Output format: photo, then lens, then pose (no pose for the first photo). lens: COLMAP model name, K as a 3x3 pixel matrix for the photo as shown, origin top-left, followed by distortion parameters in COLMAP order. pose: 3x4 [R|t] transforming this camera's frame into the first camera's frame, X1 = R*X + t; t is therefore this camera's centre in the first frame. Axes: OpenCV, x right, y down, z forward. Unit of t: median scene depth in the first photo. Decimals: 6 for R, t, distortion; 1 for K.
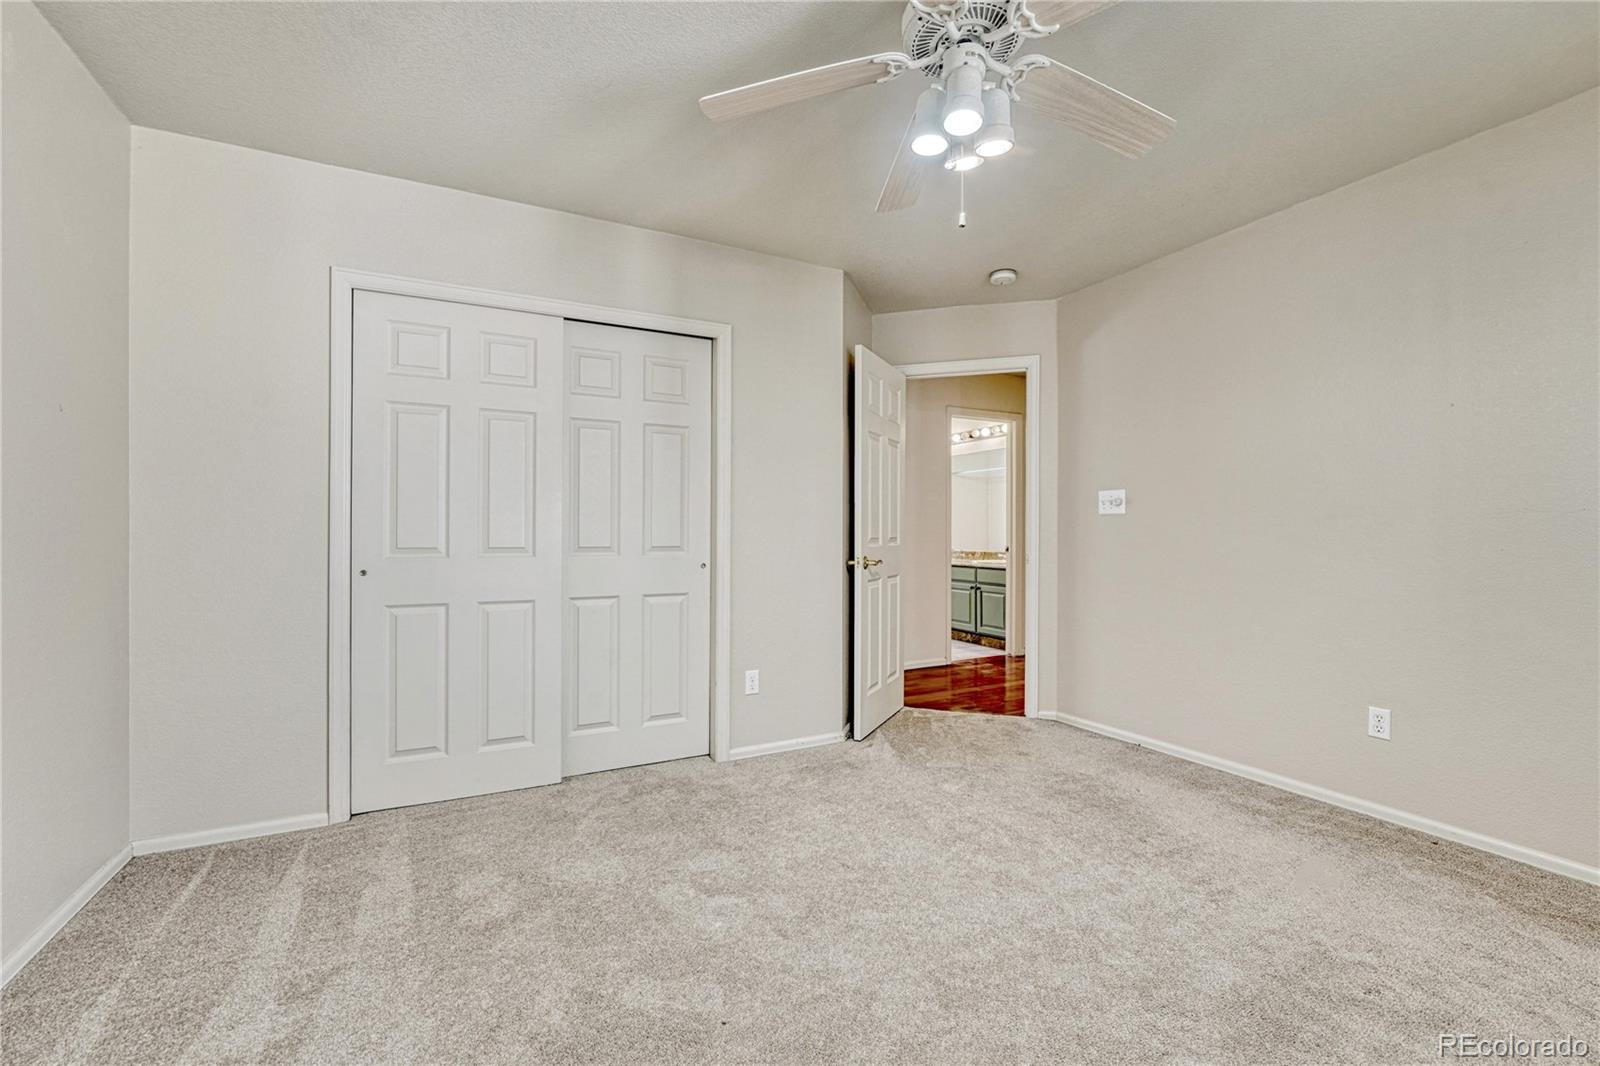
lens RADIAL K [[684.8, 0, 800.0], [0, 684.8, 533.0], [0, 0, 1]] dist [-0.009869, 0.000263]
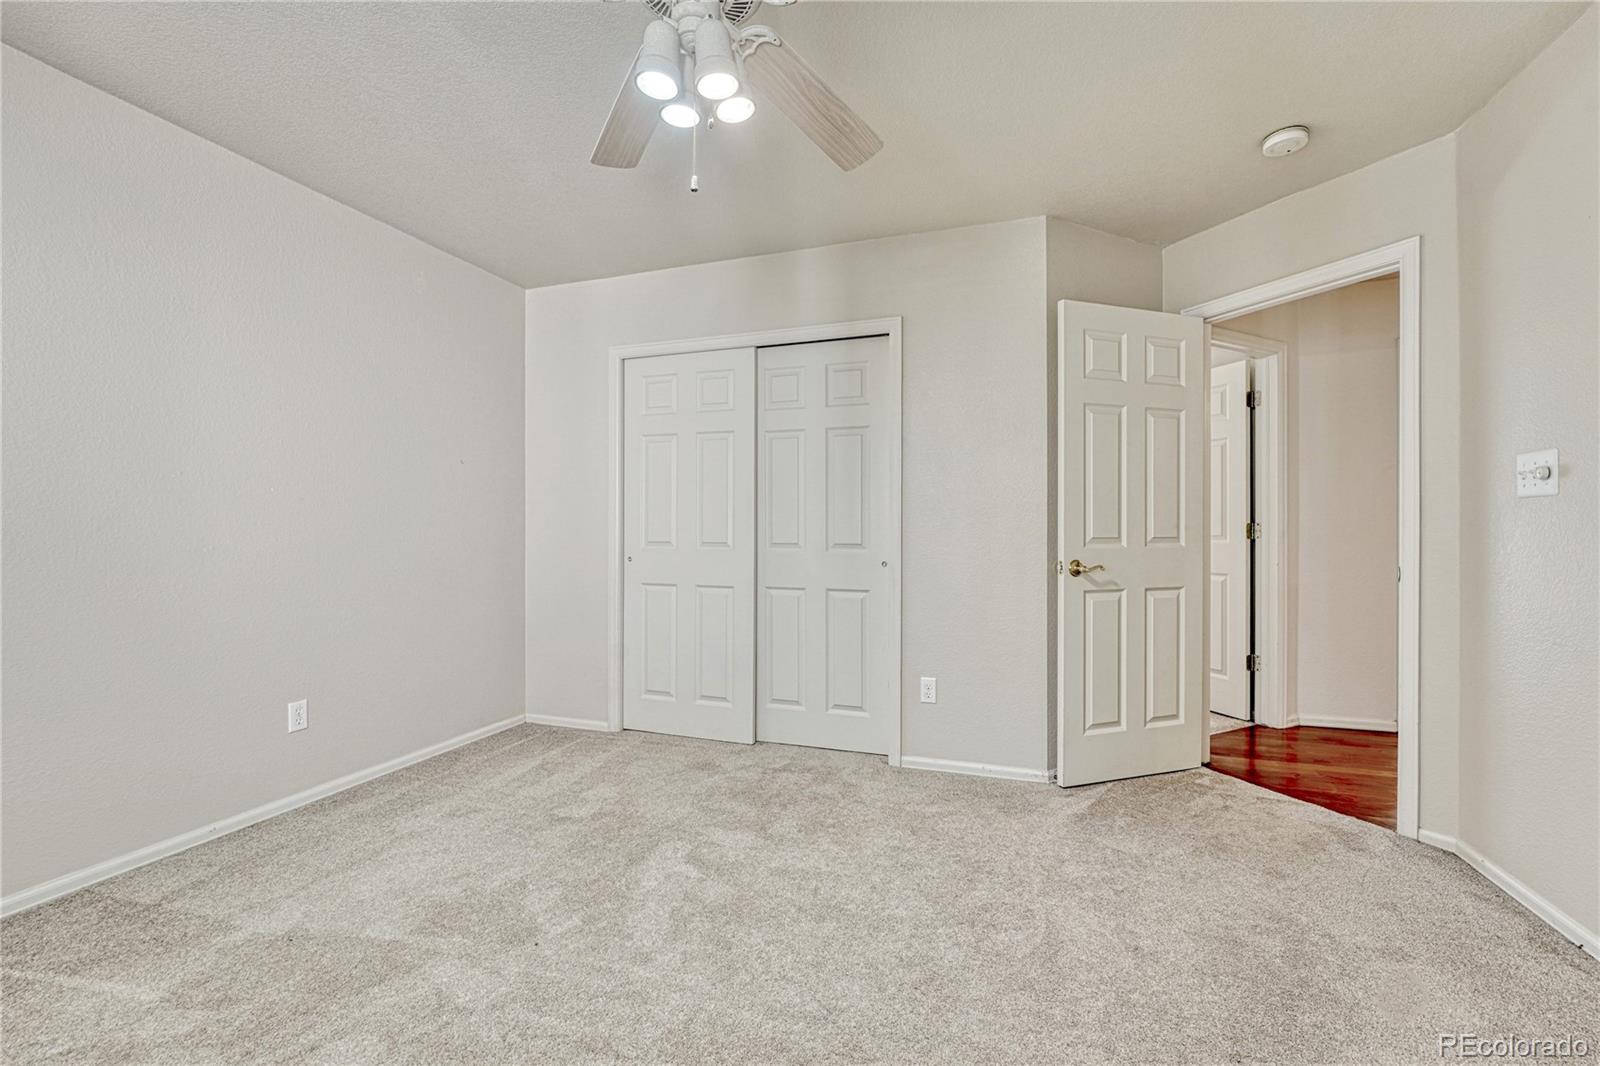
lens RADIAL K [[665.3, 0, 797.9], [0, 665.3, 527.0], [0, 0, 1]] dist [-0.010744, 0.001095]
pose [[0.686460, -0.003457, -0.727160, 0.493020], [-0.001541, 0.999980, -0.006209, 0.000422], [0.727166, 0.005383, 0.686440, 0.255283]]
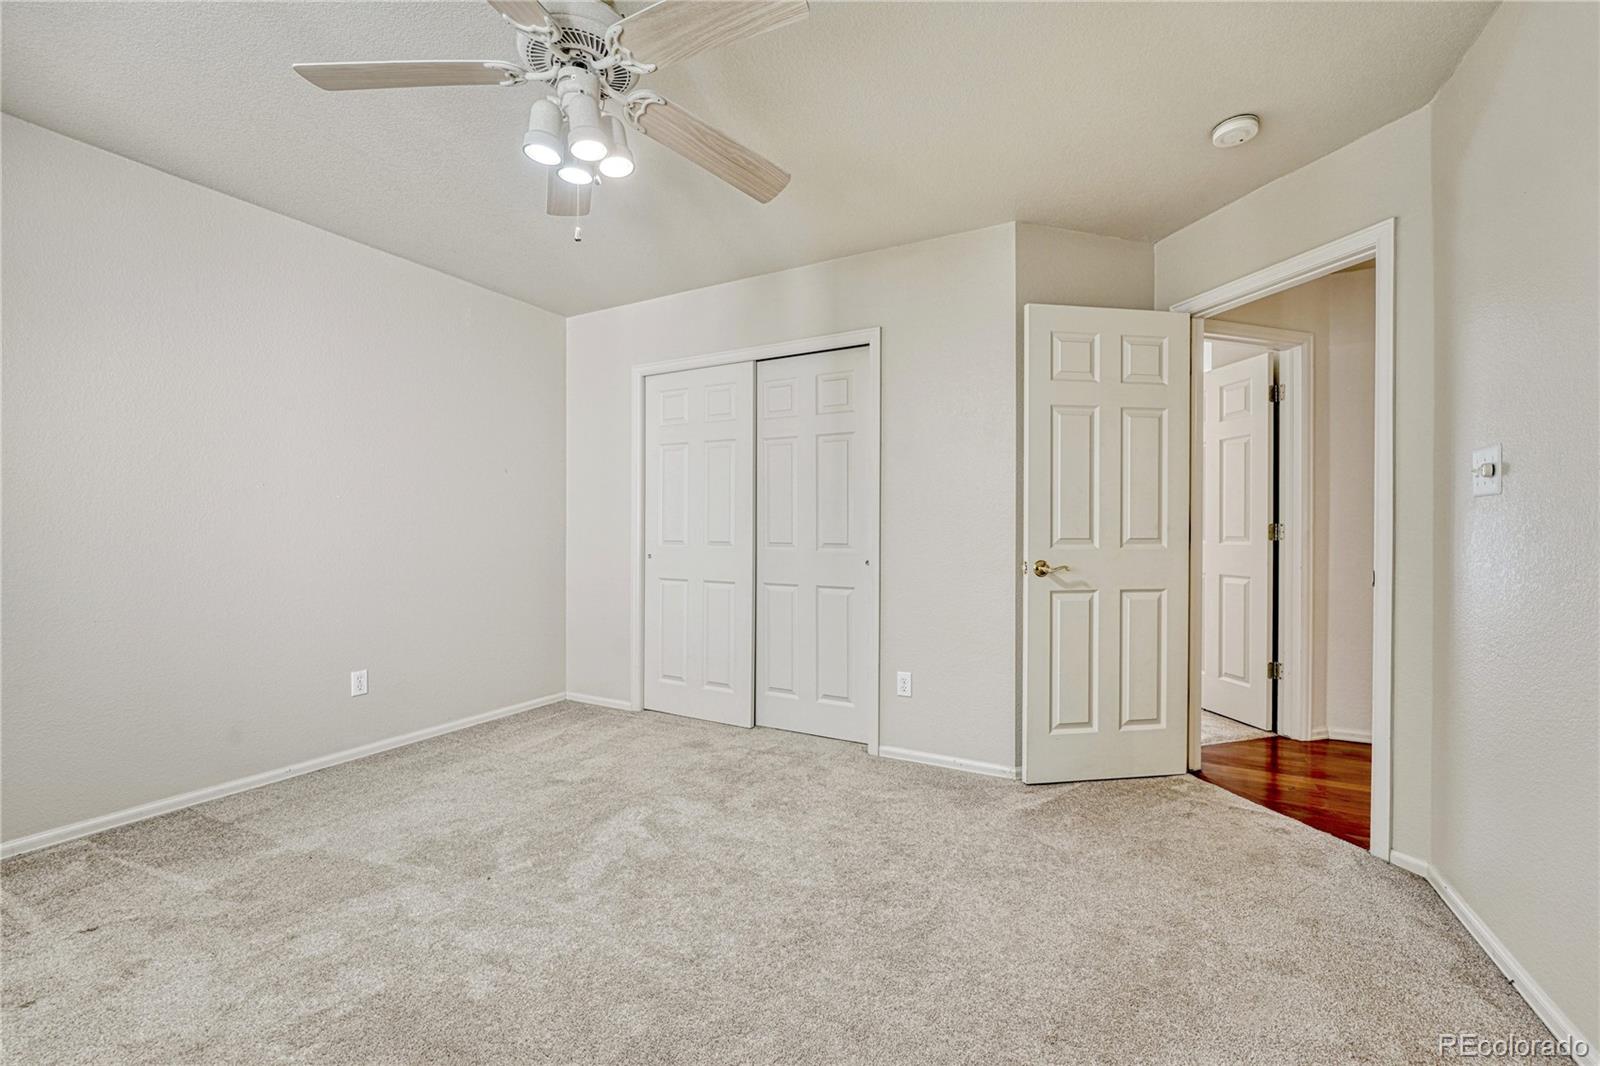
lens RADIAL K [[645.1, 0, 793.3], [0, 645.1, 528.0], [0, 0, 1]] dist [-0.009306, -0.000594]
pose [[0.558510, -0.001811, -0.829496, 0.636216], [-0.003450, 0.999984, -0.004506, -0.000266], [0.829491, 0.005378, 0.558494, 0.369042]]
